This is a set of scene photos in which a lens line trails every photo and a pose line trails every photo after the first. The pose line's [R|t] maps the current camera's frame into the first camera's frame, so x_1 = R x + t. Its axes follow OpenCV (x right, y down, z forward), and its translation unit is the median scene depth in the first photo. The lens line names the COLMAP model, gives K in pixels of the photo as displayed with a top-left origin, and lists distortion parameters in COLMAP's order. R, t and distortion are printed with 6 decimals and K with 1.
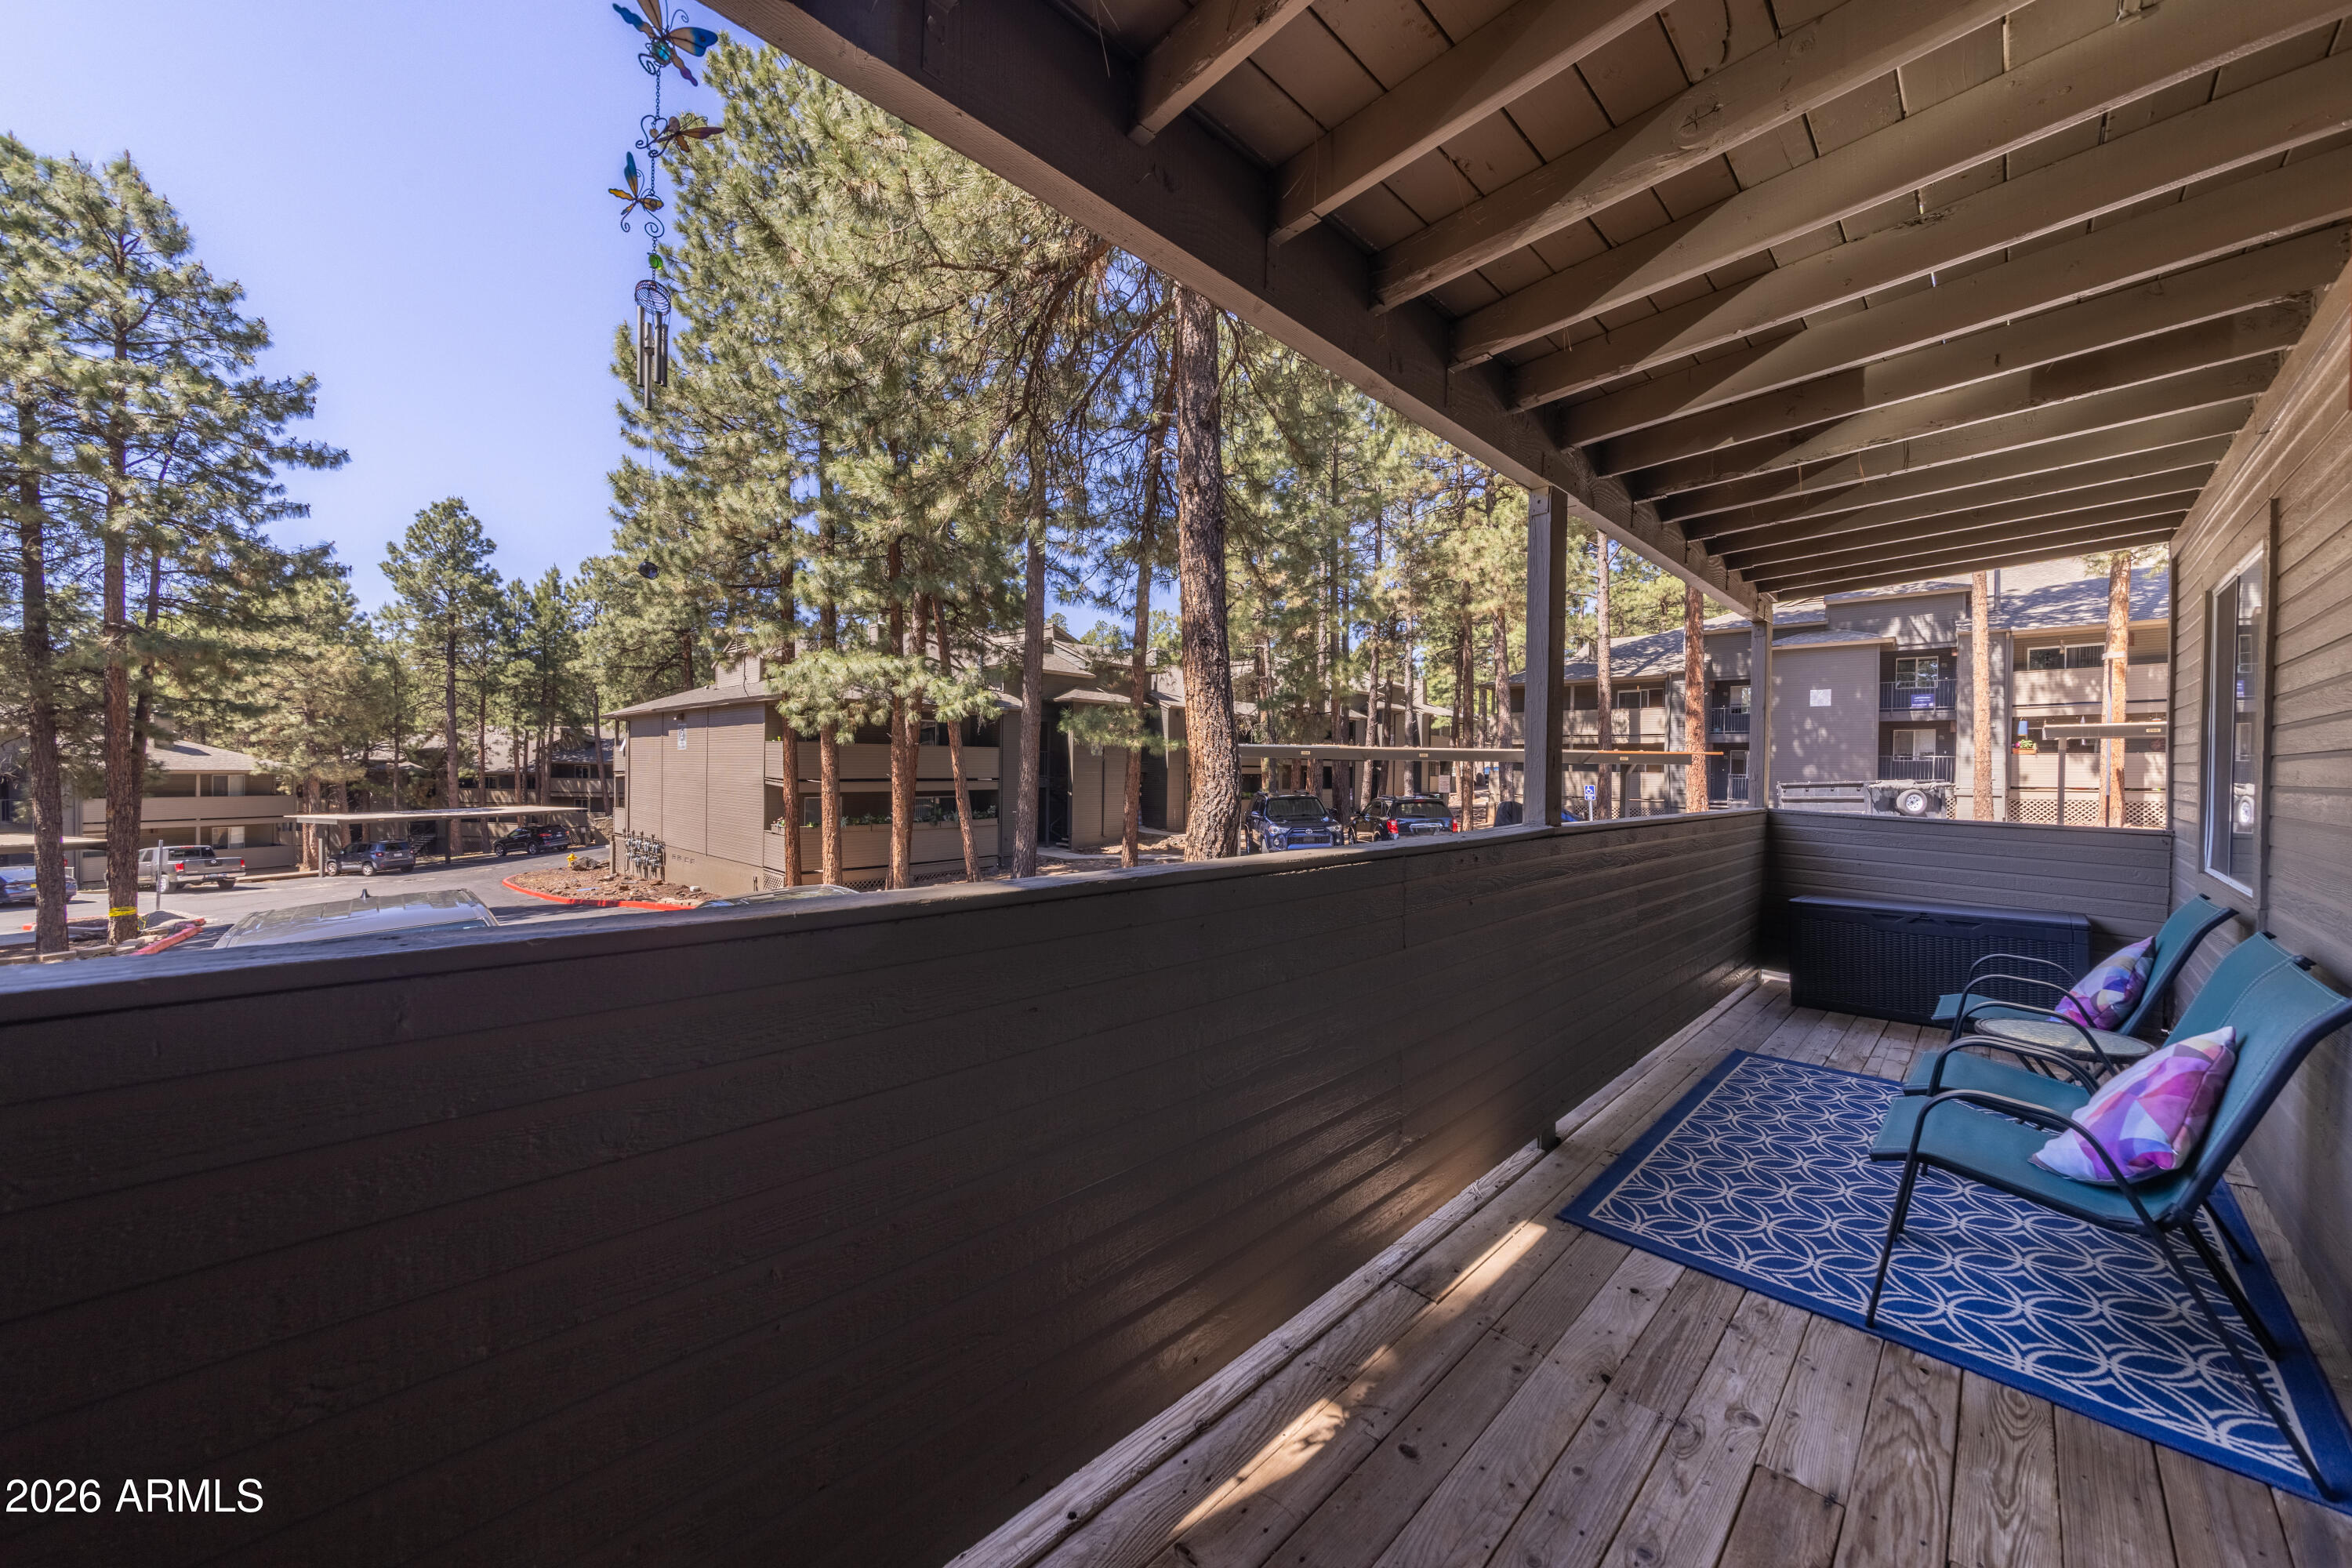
lens RADIAL K [[822.2, 0, 1177.5], [0, 822.2, 781.7], [0, 0, 1]] dist [-0.000807, 0.000062]
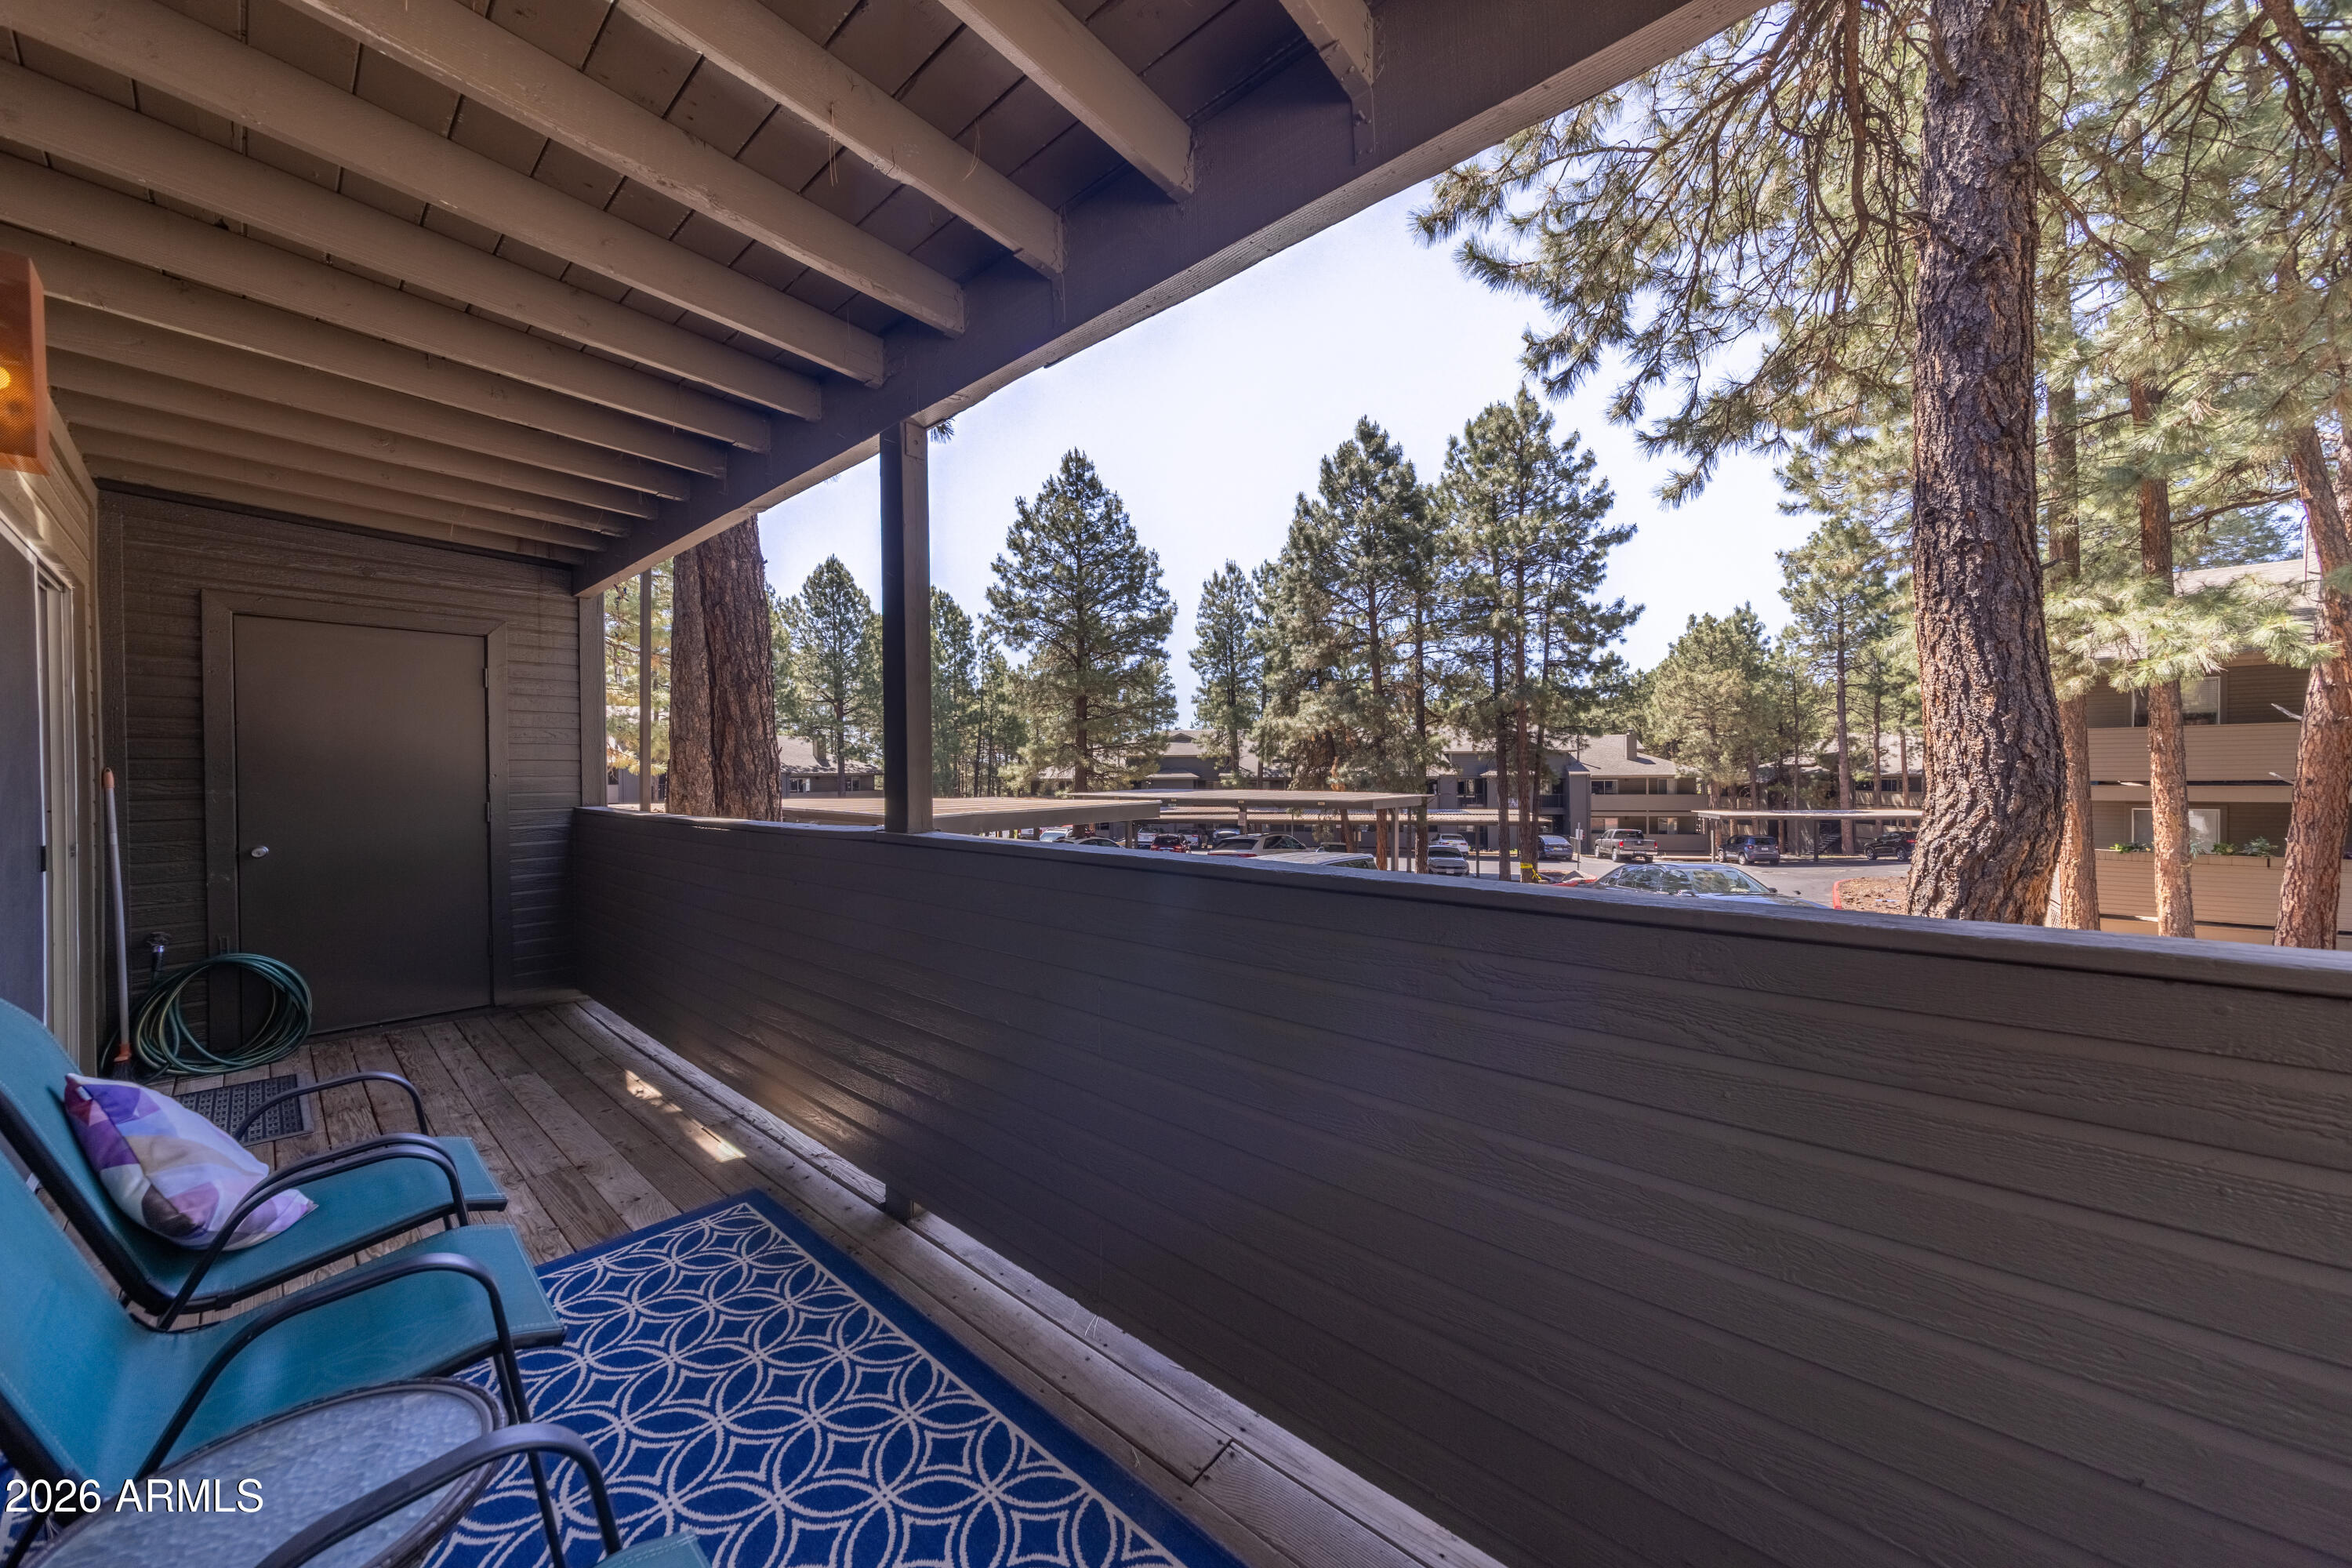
lens RADIAL K [[822.2, 0, 1177.5], [0, 822.2, 781.7], [0, 0, 1]] dist [-0.000807, 0.000062]
pose [[0.083603, 0.000217, -0.996499, 0.214031], [-0.004235, 0.999991, -0.000137, 0.000612], [0.996490, 0.004231, 0.083604, 0.198237]]
